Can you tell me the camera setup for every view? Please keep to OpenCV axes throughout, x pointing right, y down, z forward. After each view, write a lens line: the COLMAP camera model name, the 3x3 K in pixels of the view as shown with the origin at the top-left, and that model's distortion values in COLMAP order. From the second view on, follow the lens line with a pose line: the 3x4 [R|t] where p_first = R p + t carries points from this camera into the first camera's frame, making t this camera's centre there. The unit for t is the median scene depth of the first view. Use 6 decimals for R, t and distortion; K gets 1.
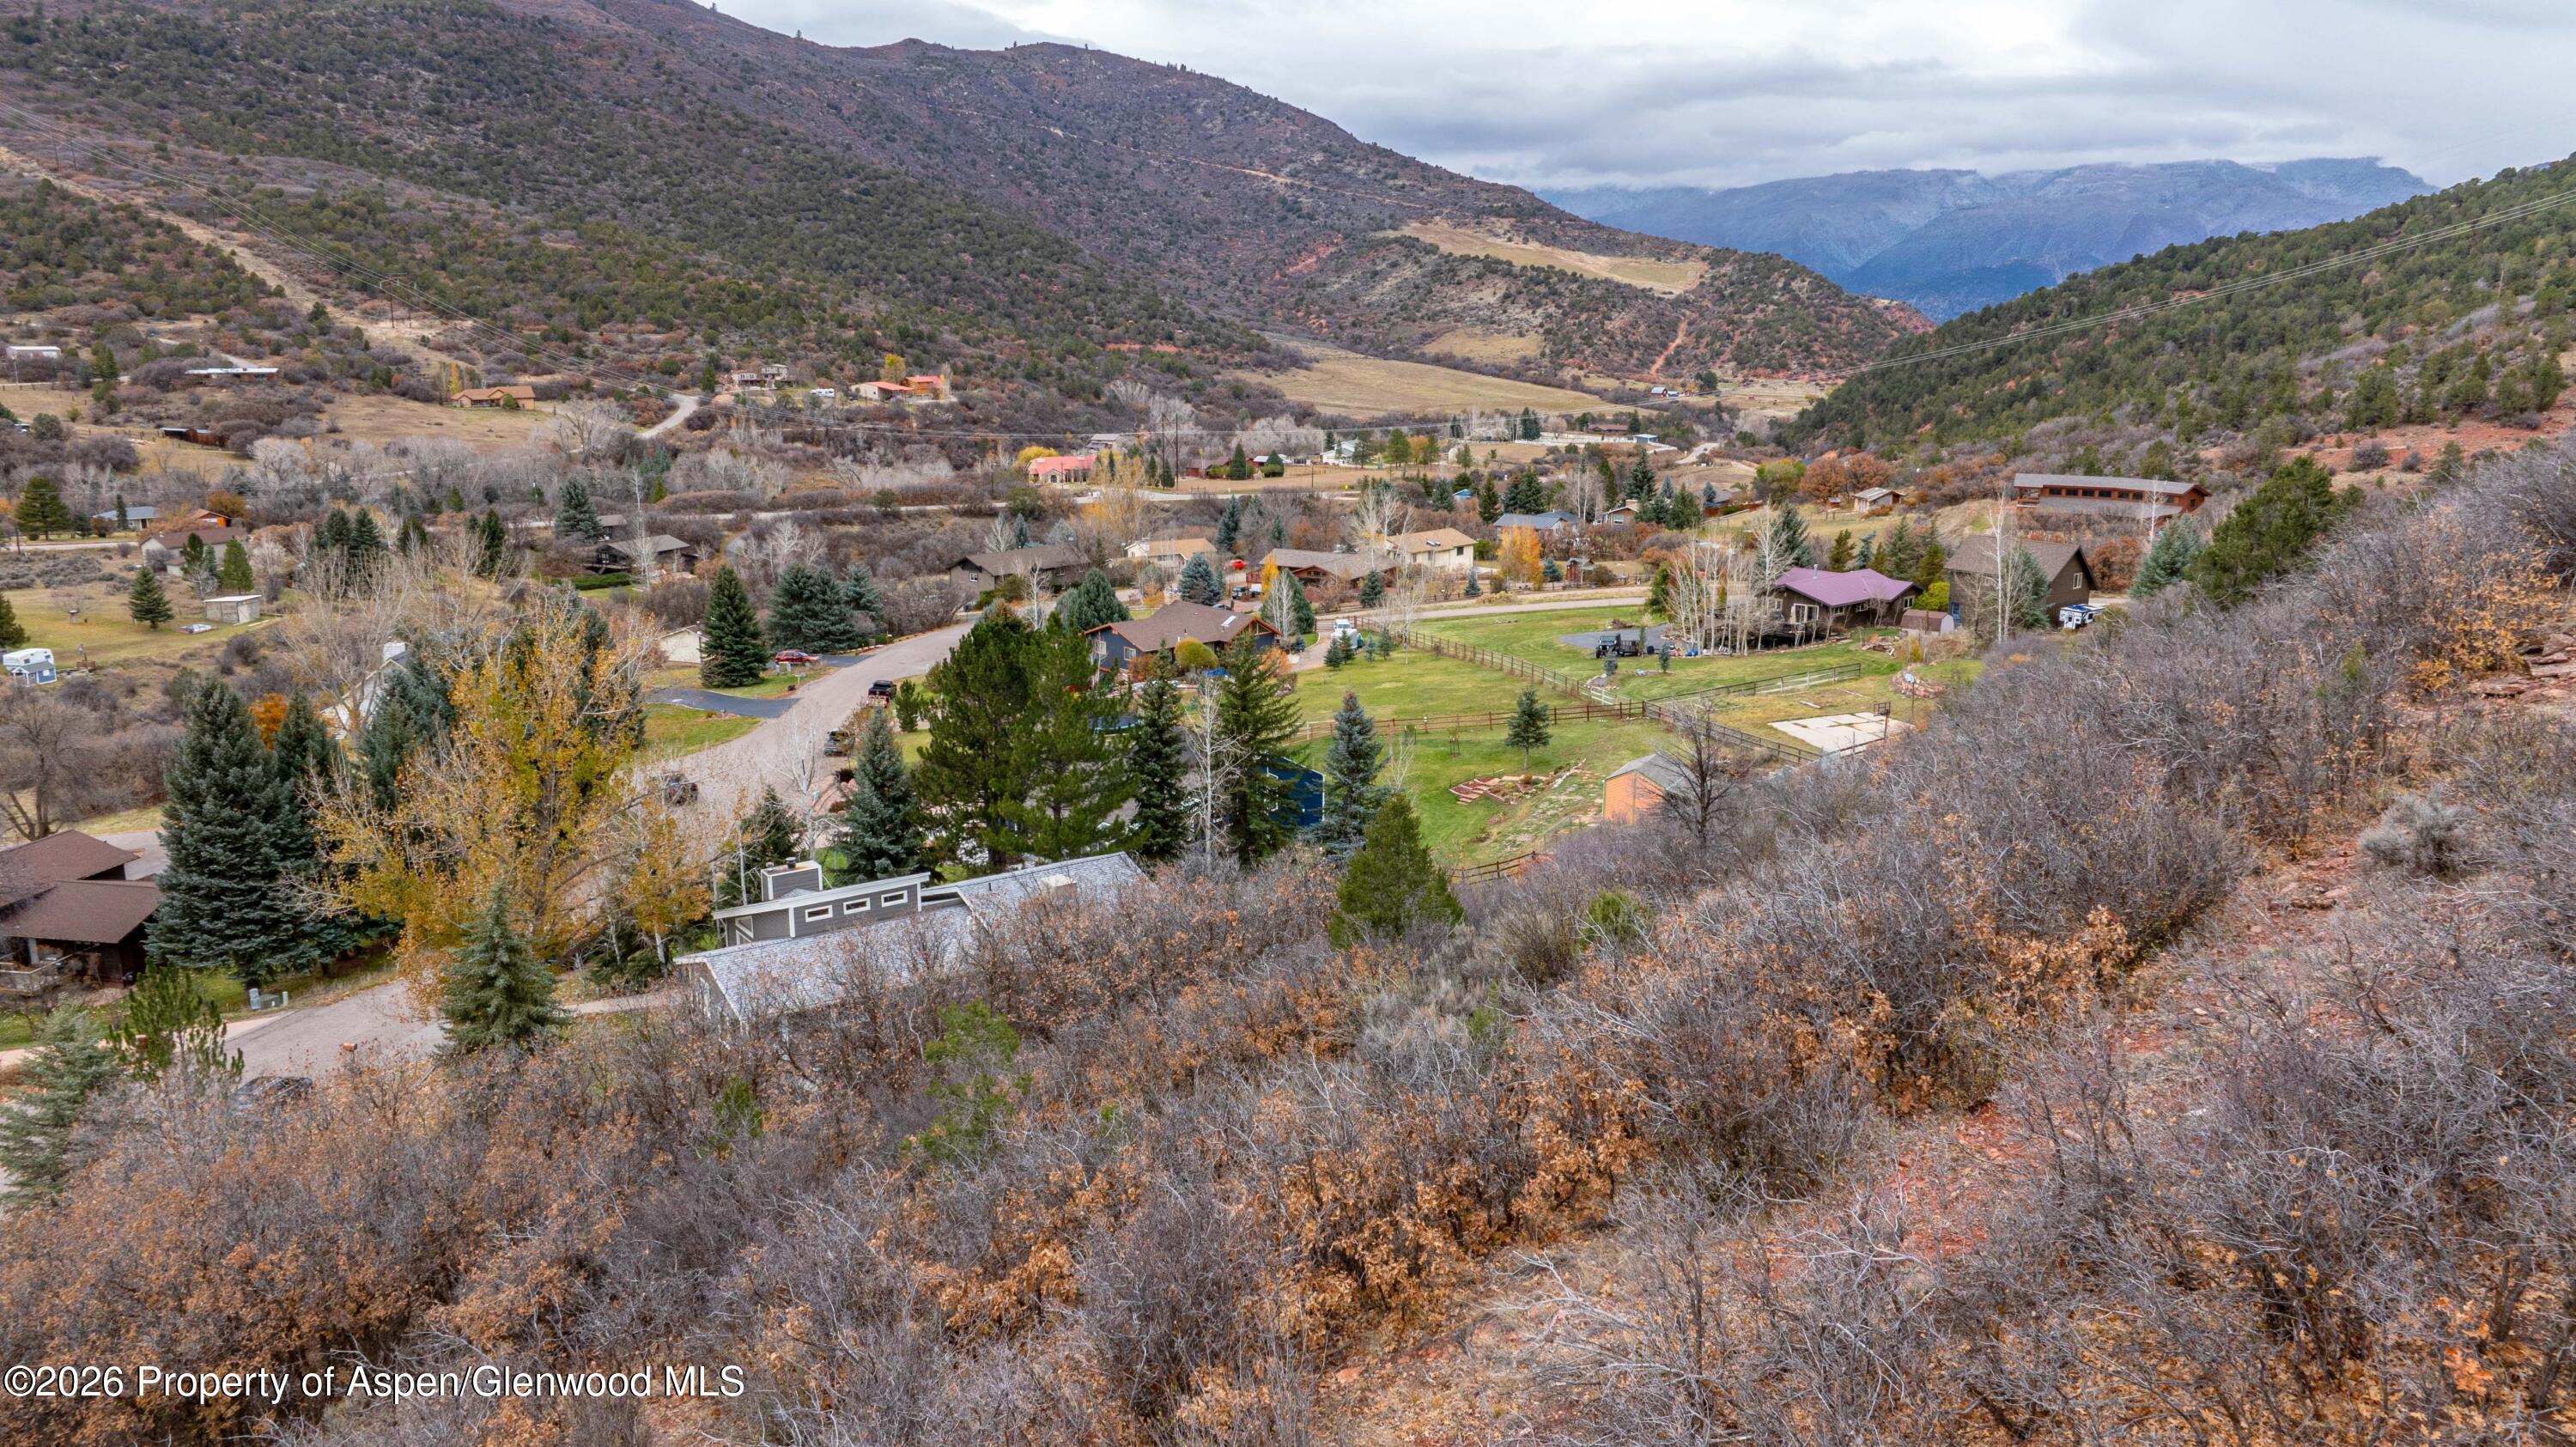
lens RADIAL K [[1835.3, 0, 1288.0], [0, 1835.3, 723.5], [0, 0, 1]] dist [-0.019248, 0.004361]
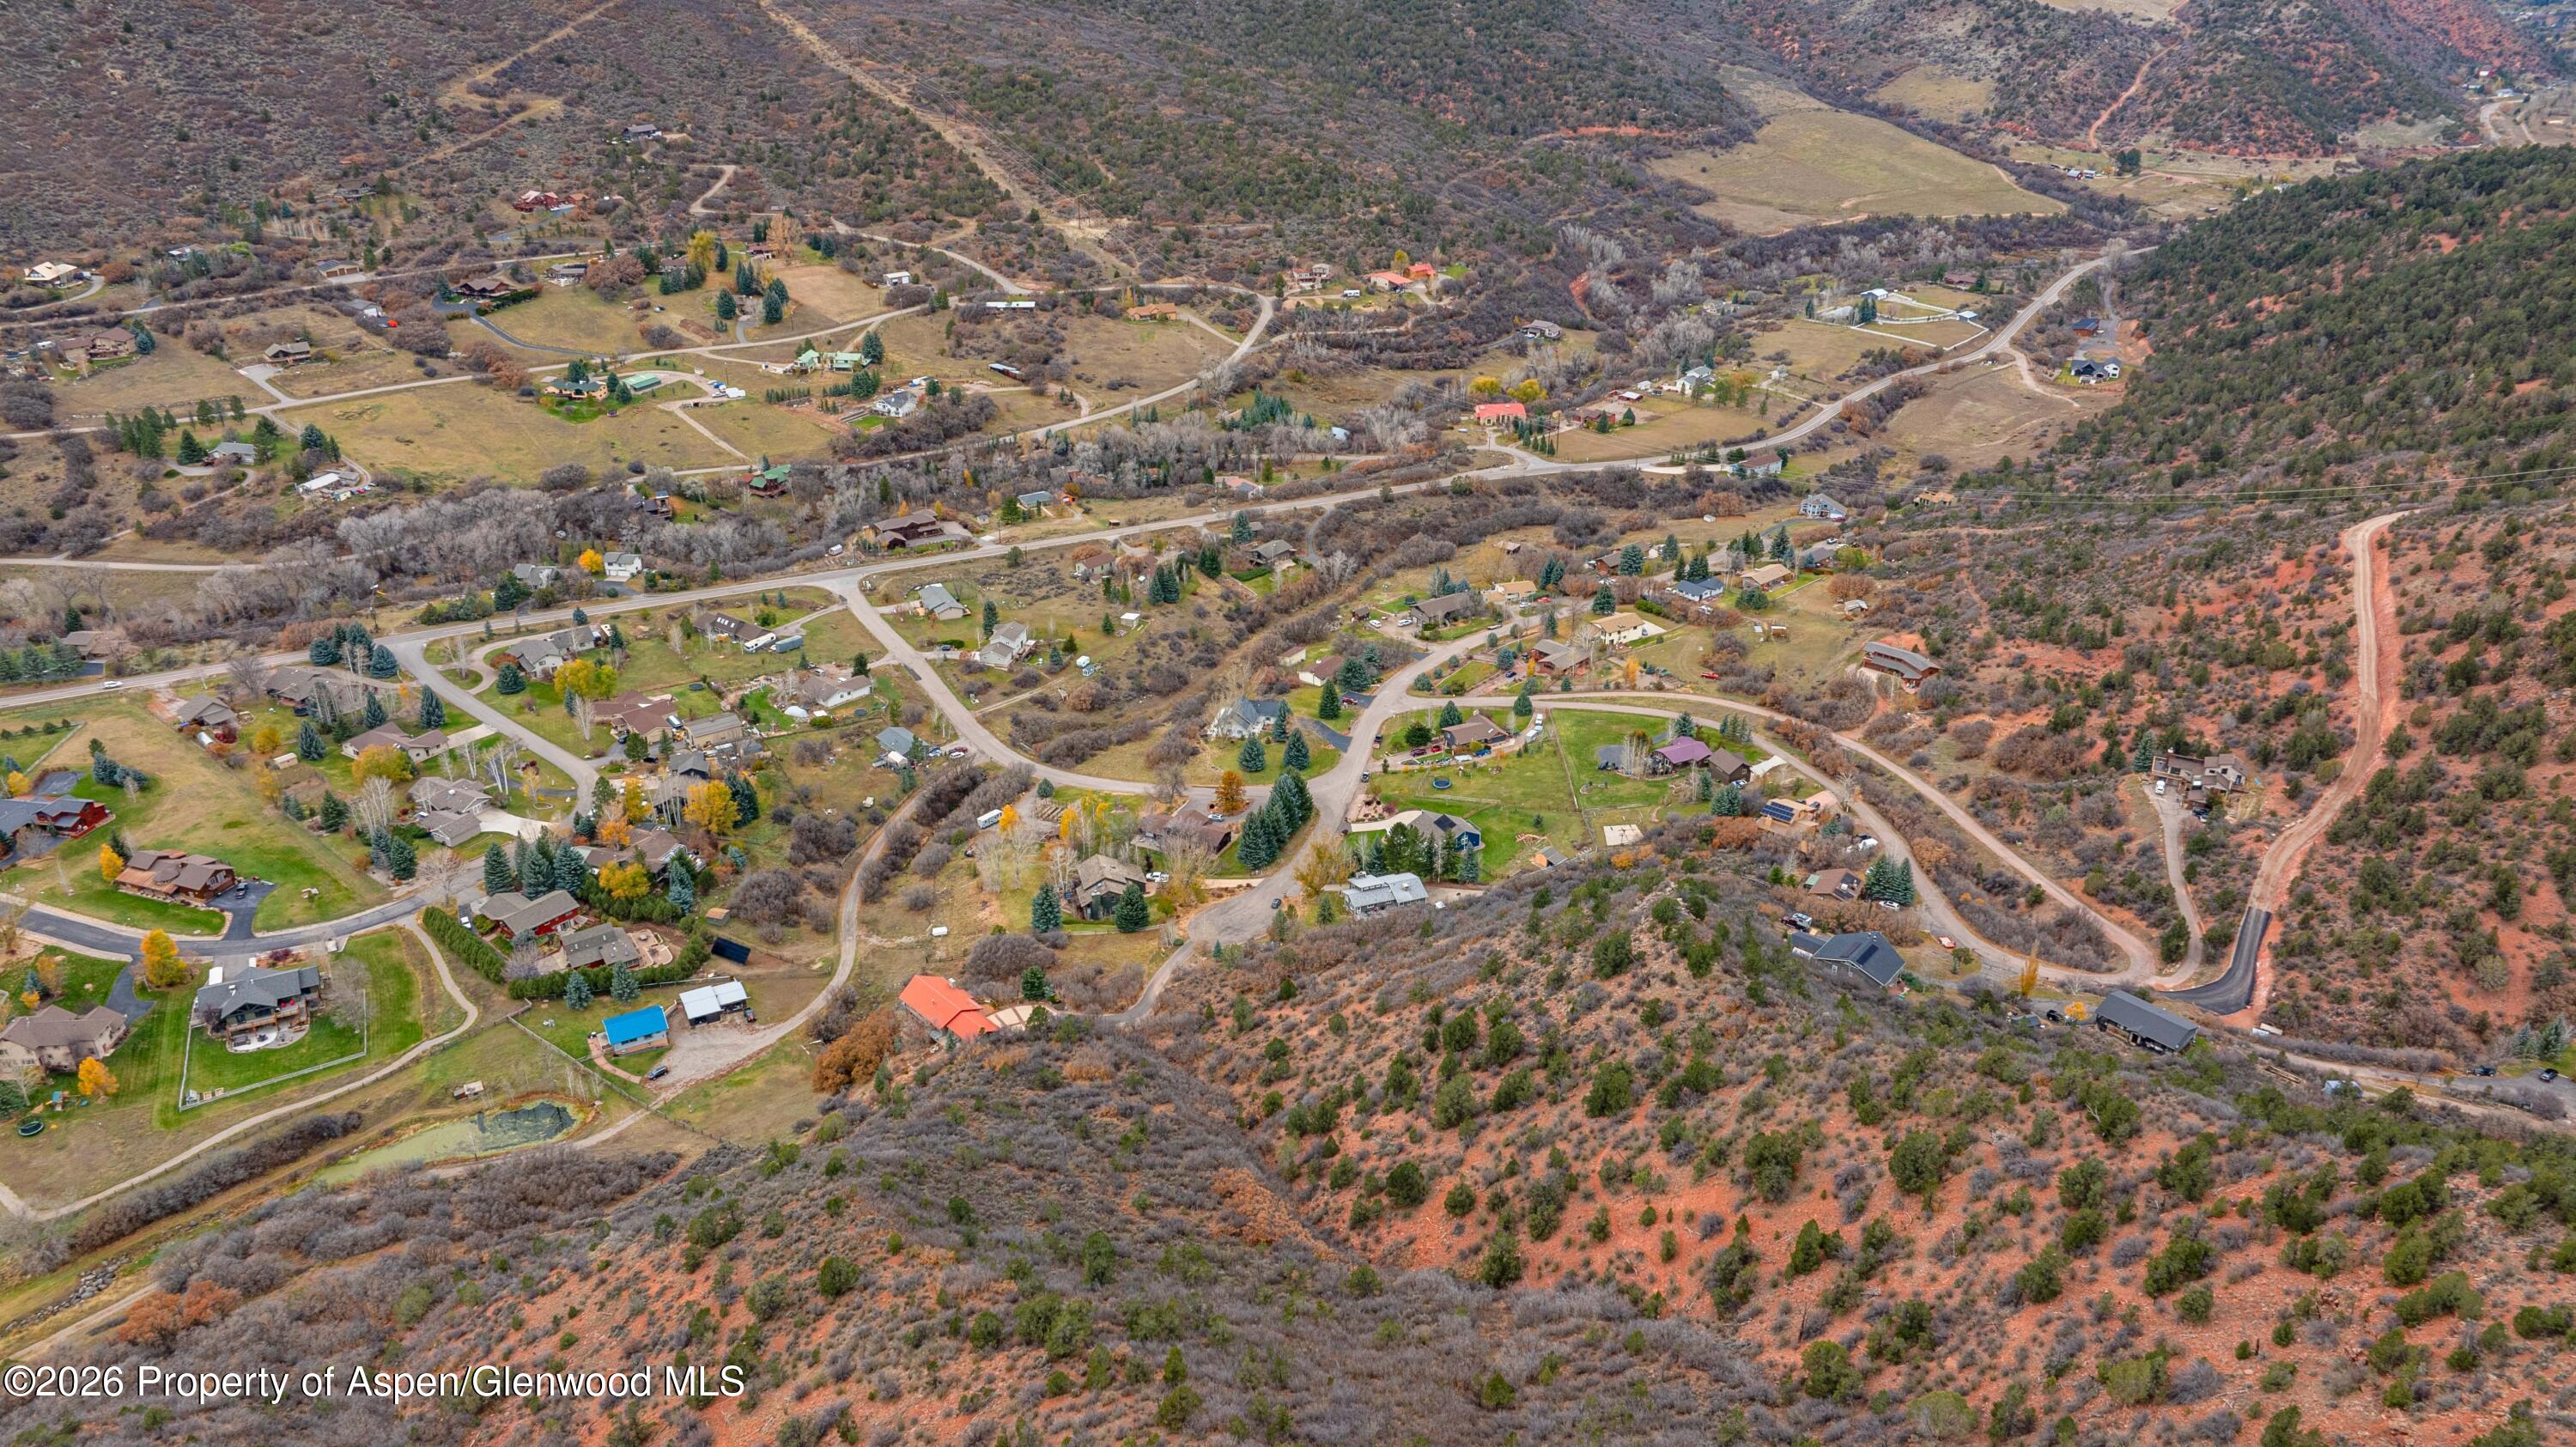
lens RADIAL K [[1835.3, 0, 1288.0], [0, 1835.3, 723.5], [0, 0, 1]] dist [-0.019248, 0.004361]
pose [[0.964092, 0.117715, -0.238054, 0.049439], [-0.058658, 0.968645, 0.241427, -0.107355], [0.259010, -0.218794, 0.940767, -0.265445]]
